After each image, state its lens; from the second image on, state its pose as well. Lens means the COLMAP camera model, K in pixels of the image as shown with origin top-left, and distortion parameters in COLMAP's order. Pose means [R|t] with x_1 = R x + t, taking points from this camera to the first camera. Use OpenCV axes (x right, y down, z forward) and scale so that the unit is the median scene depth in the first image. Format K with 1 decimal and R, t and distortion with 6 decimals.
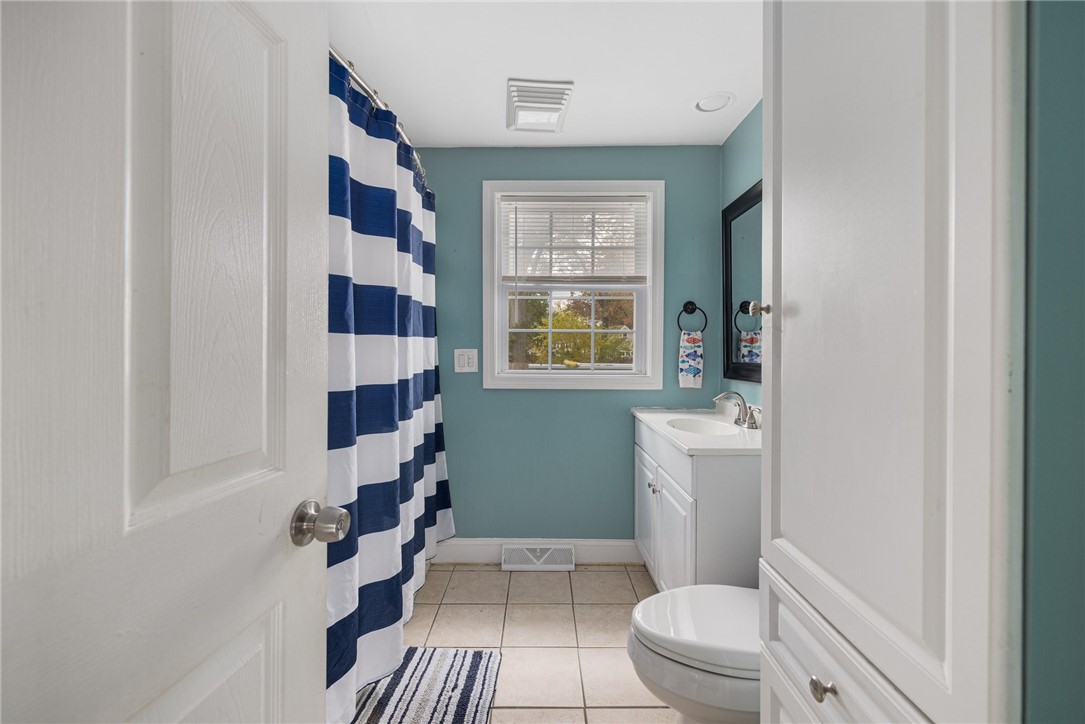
lens RADIAL K [[463.6, 0, 544.4], [0, 463.6, 356.7], [0, 0, 1]] dist [-0.000113, 0.000228]
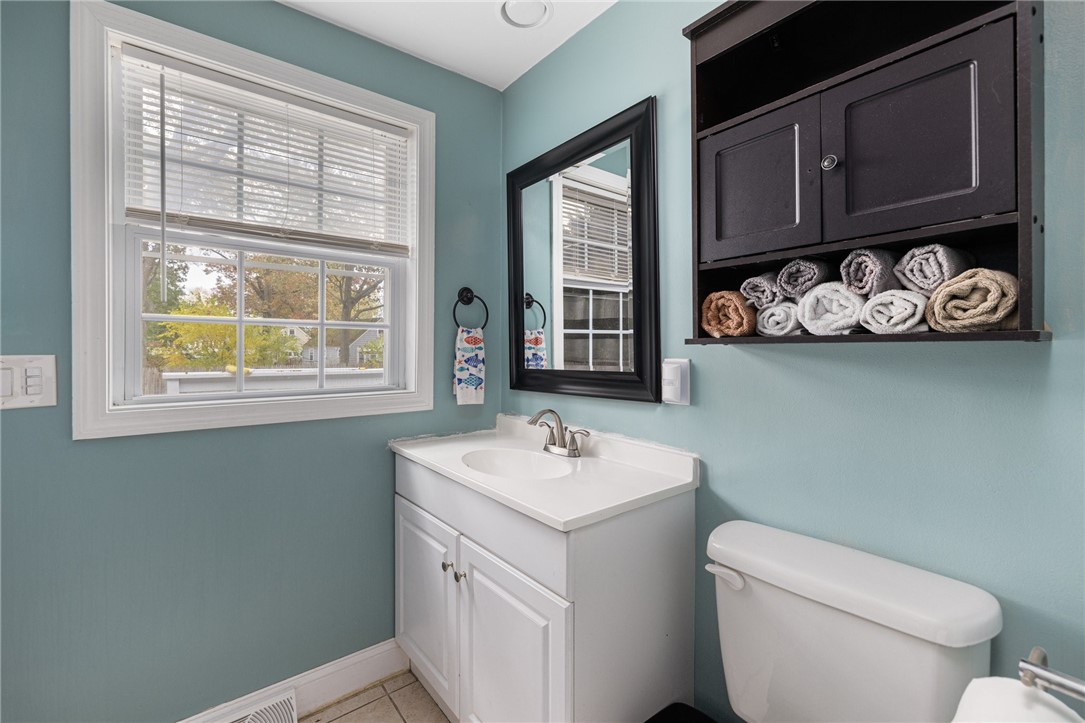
lens RADIAL K [[463.6, 0, 544.2], [0, 463.6, 351.0], [0, 0, 1]] dist [-0.000113, 0.000228]
pose [[0.783513, -0.004387, 0.621360, -0.051278], [0.011651, 0.999903, -0.007631, -0.010925], [-0.621267, 0.013218, 0.783488, 0.347579]]
